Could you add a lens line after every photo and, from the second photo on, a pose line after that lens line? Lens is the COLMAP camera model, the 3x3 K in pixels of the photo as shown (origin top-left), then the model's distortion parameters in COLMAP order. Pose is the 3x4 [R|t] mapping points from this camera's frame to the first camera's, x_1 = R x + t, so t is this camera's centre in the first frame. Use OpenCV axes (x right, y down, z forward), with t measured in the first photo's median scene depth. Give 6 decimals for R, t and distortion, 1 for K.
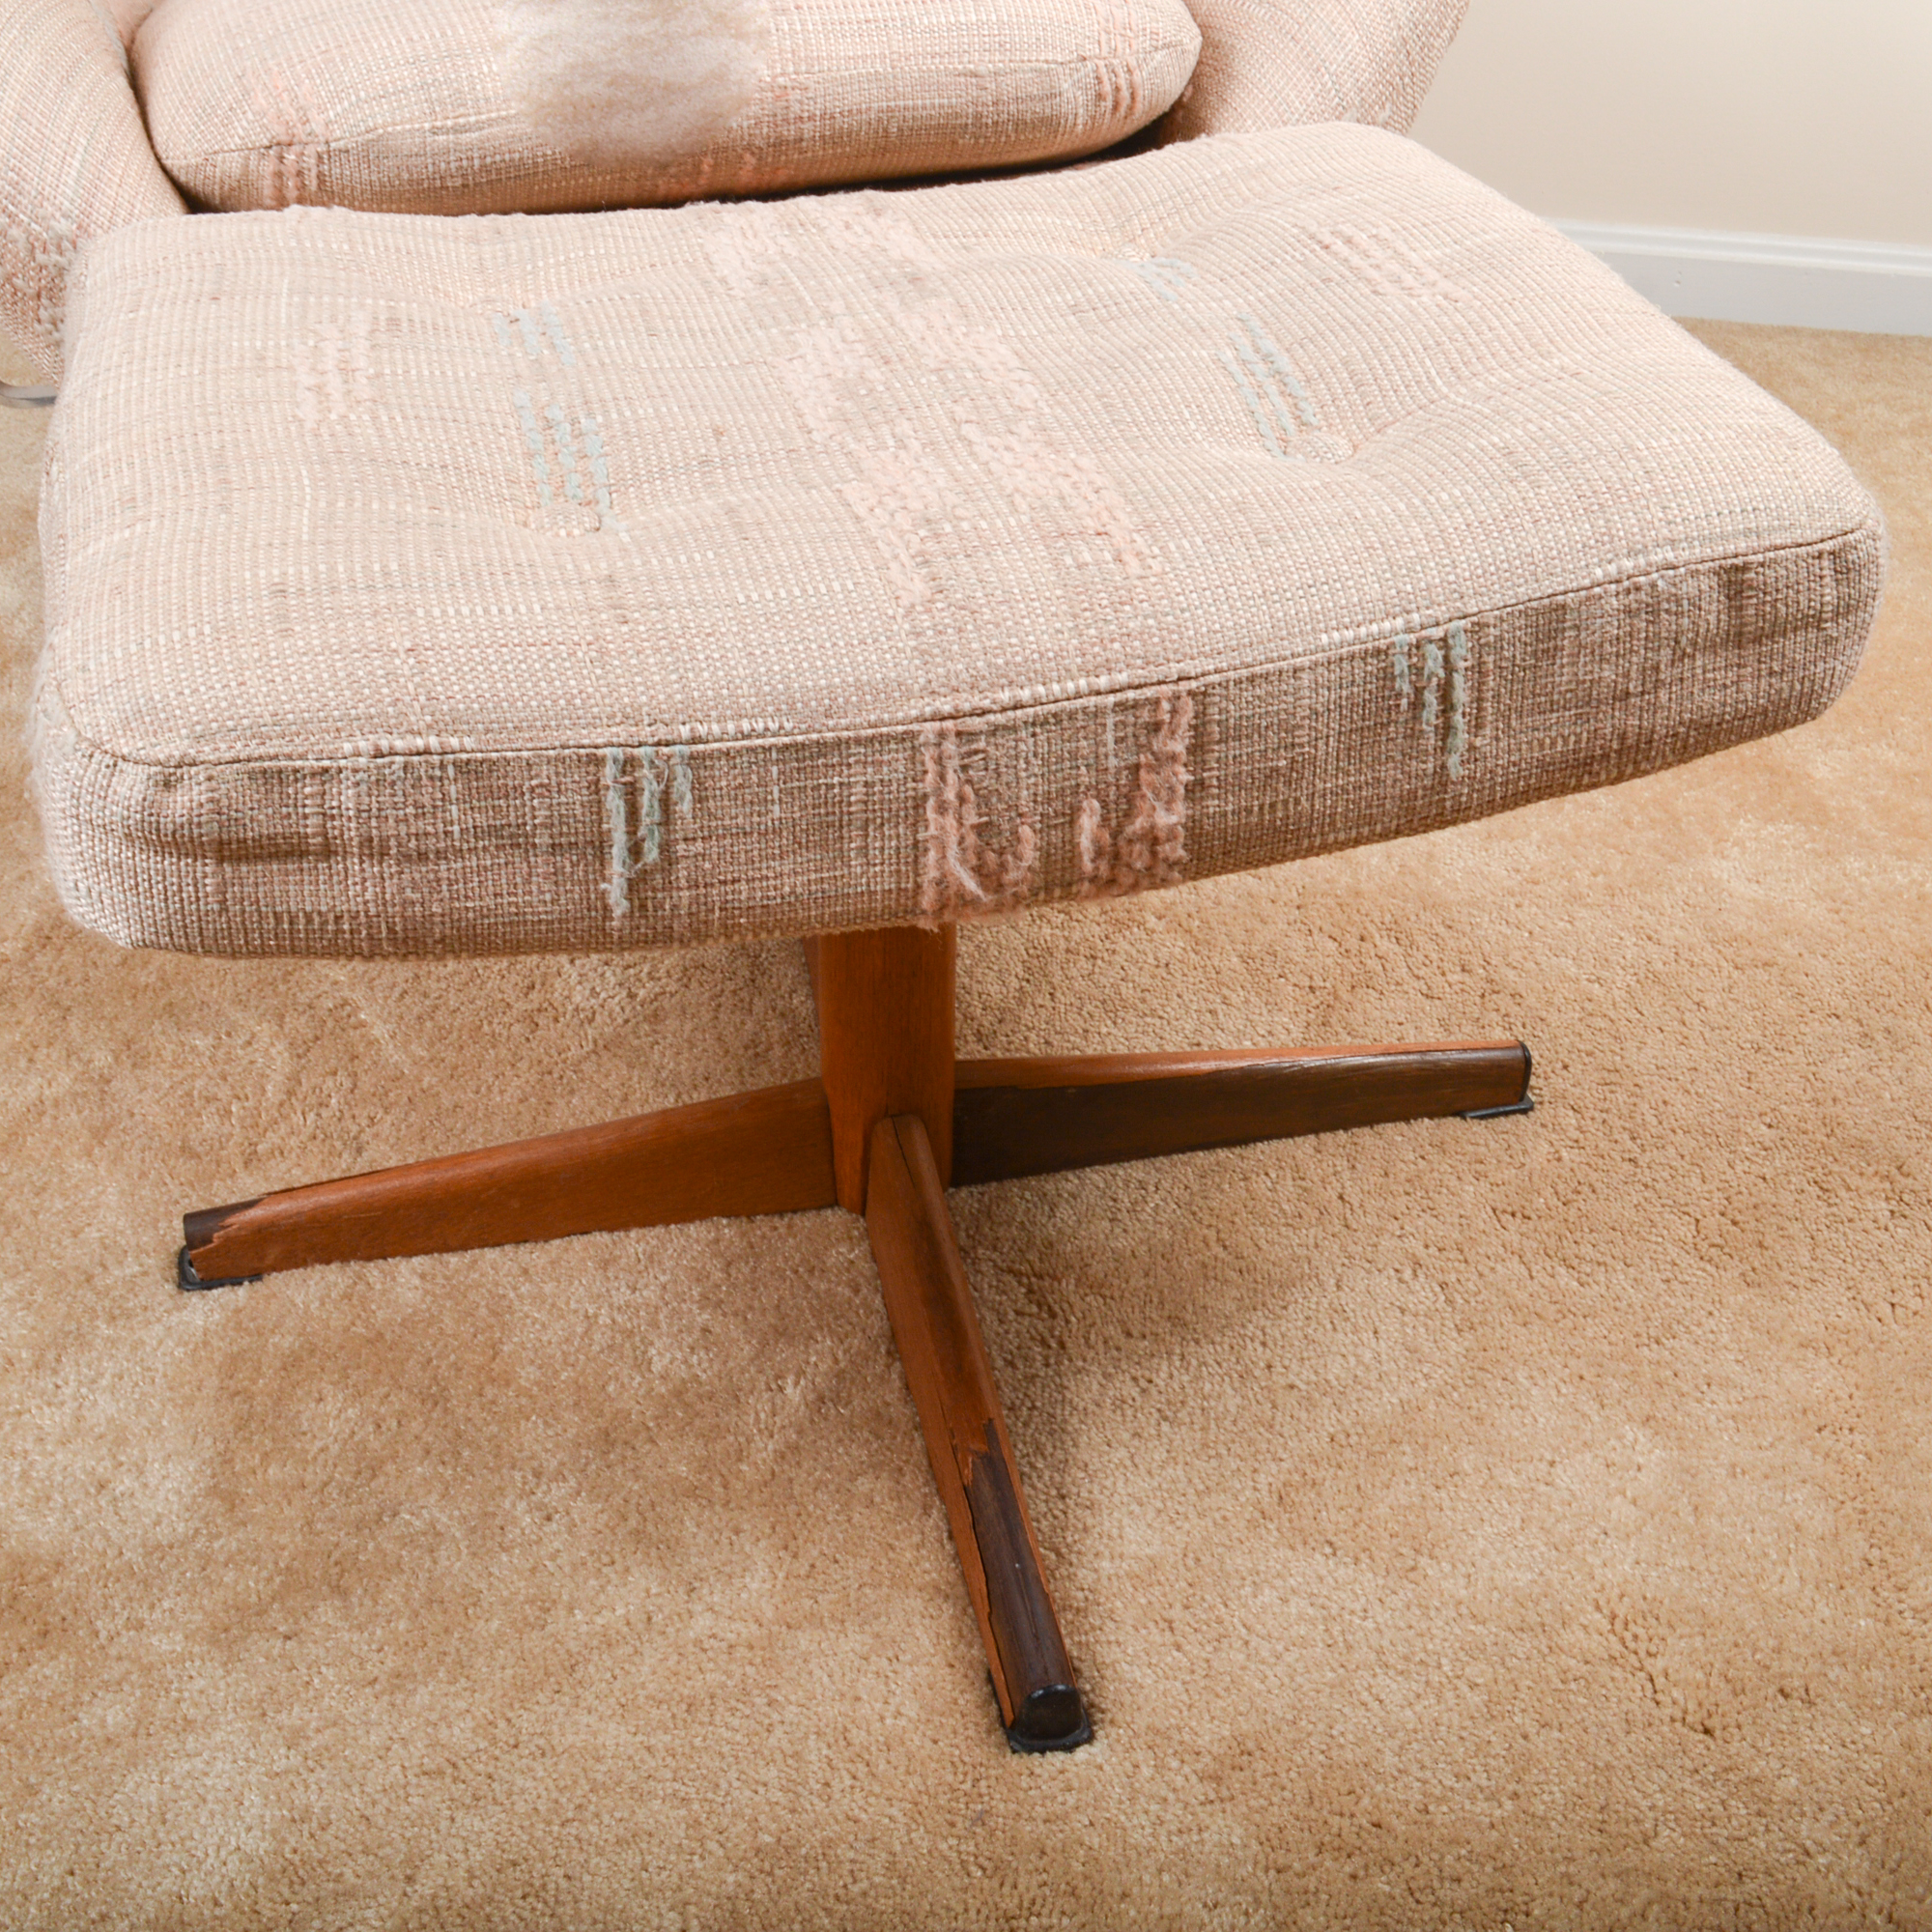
lens RADIAL K [[2164.3, 0, 966.0], [0, 2164.3, 966.0], [0, 0, 1]] dist [-0.062960, -0.017898]
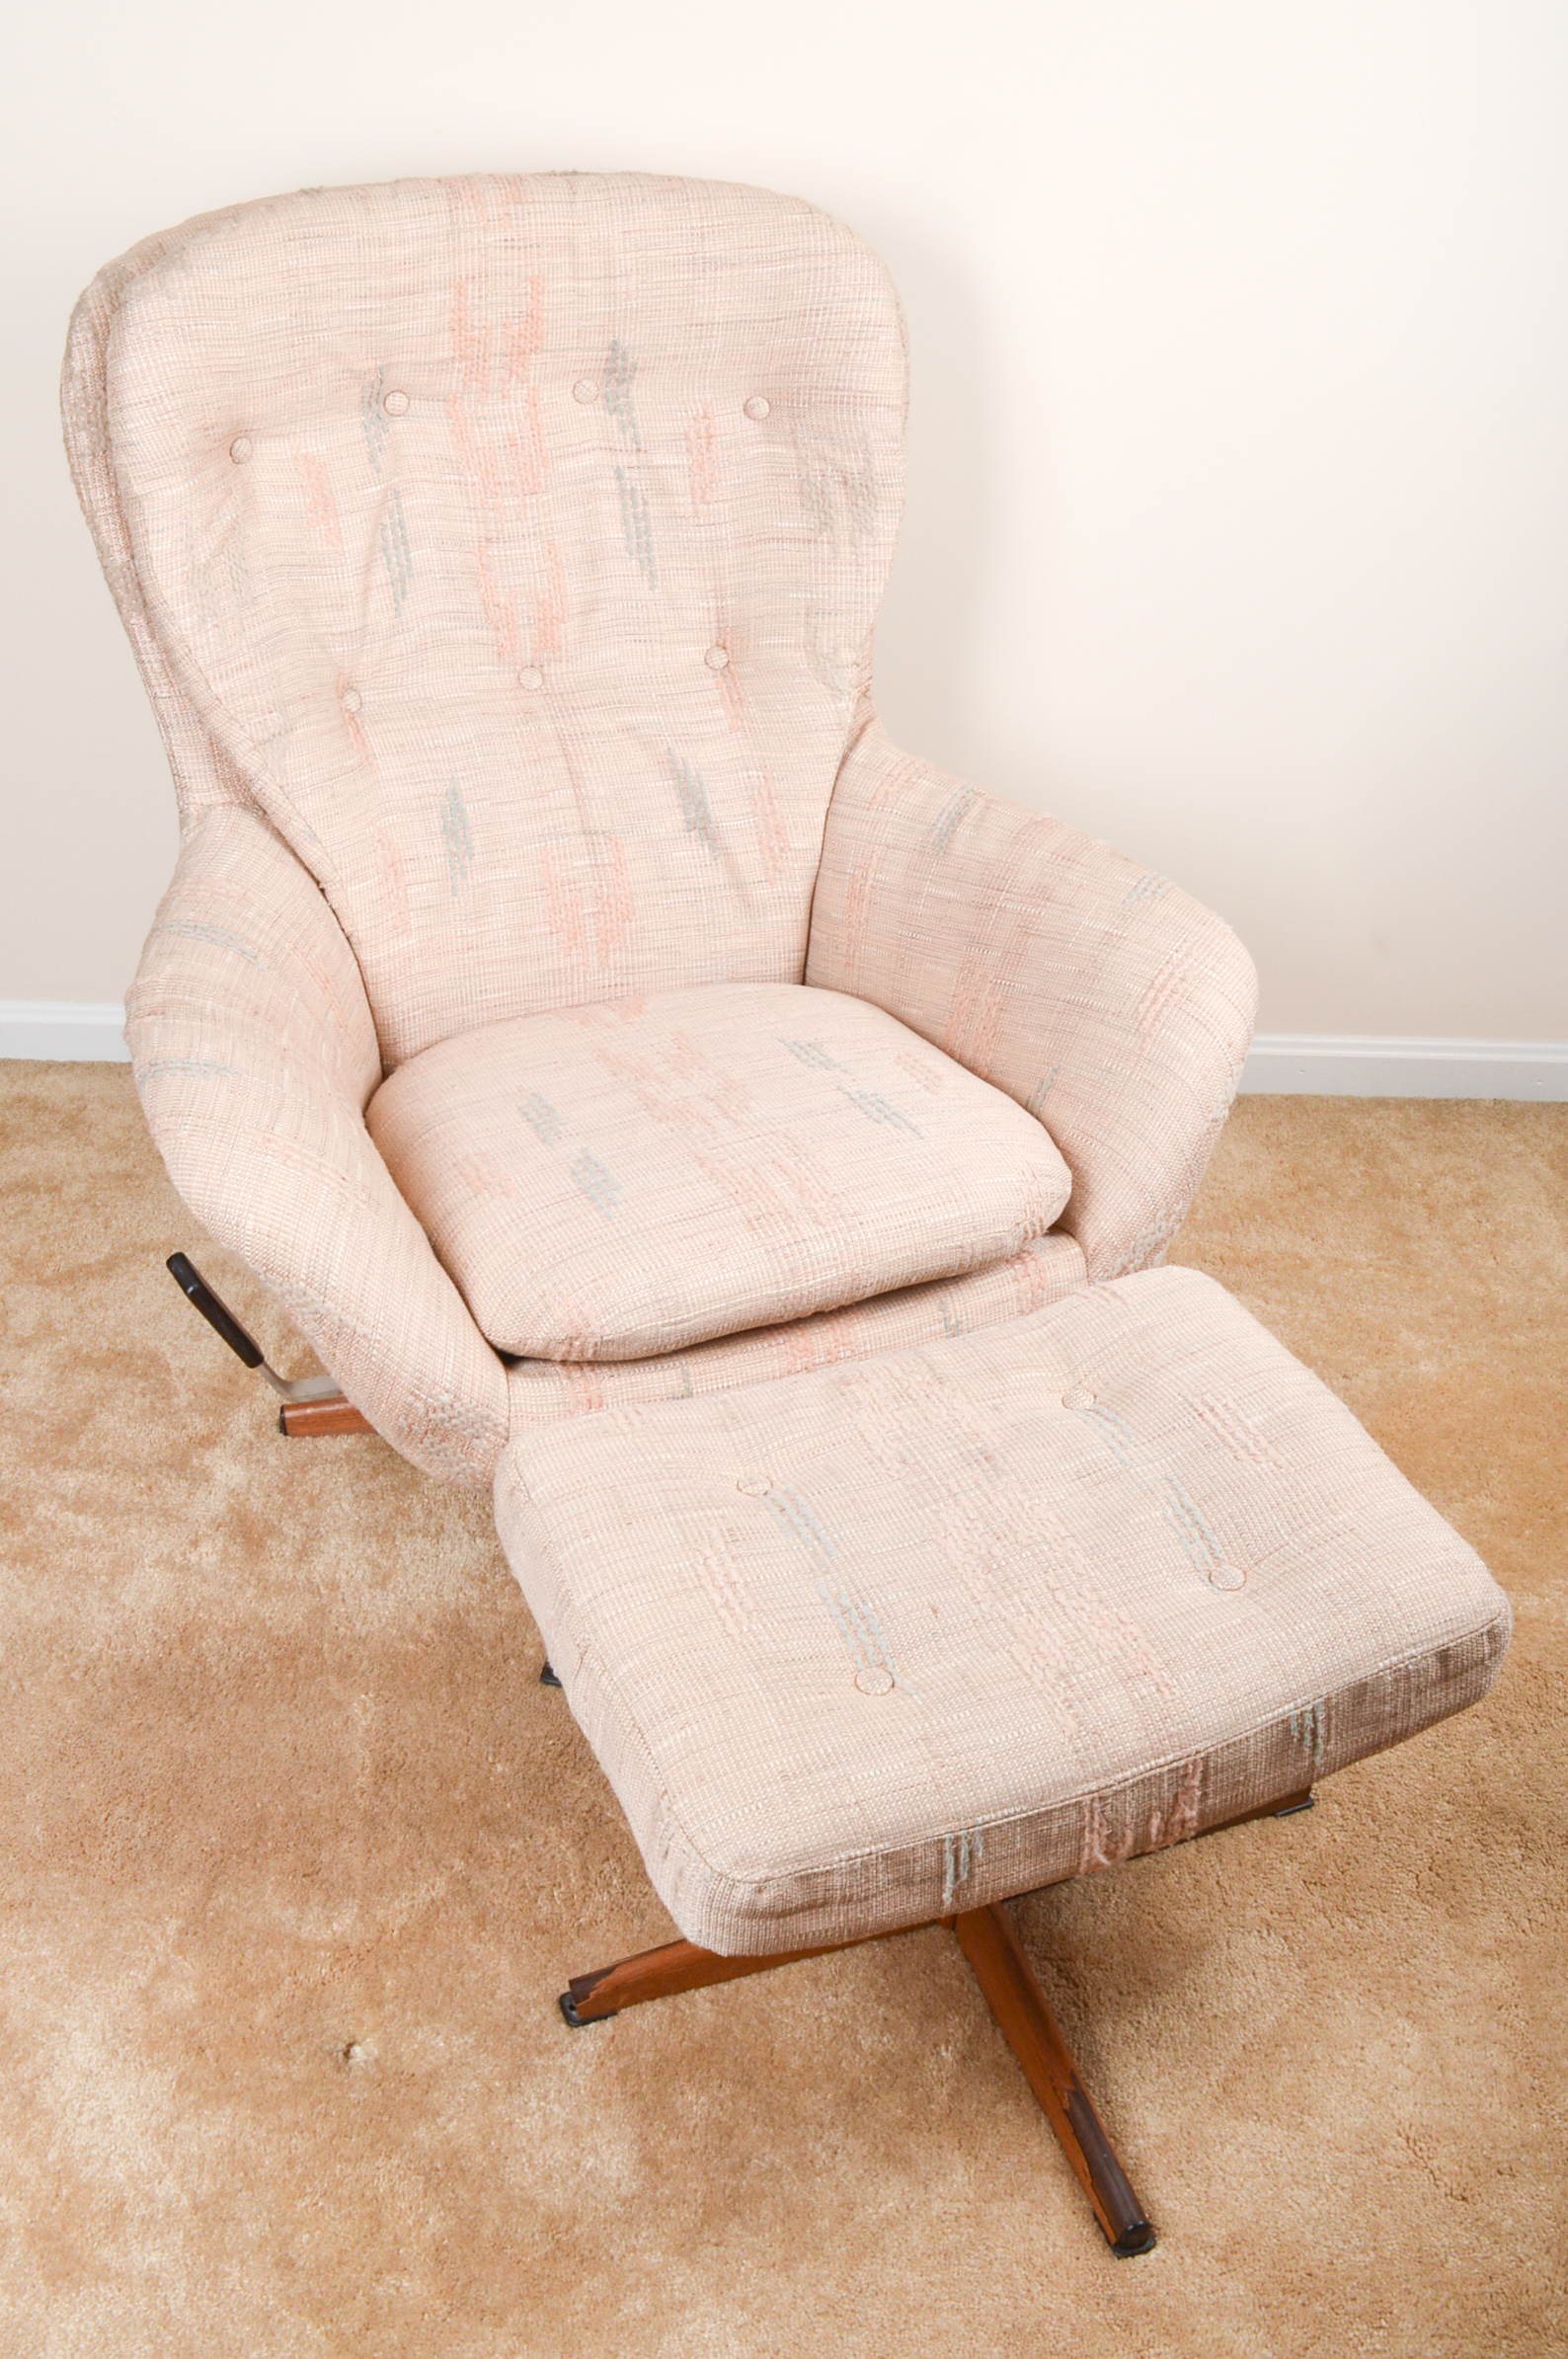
lens RADIAL K [[2097.5, 0, 779.5], [0, 2097.5, 1114.7], [0, 0, 1]] dist [-0.070128, -0.005262]
pose [[0.991522, -0.066708, 0.111512, -0.407264], [0.073316, 0.995722, -0.056243, -0.560332], [-0.107283, 0.063941, 0.992170, -0.829870]]
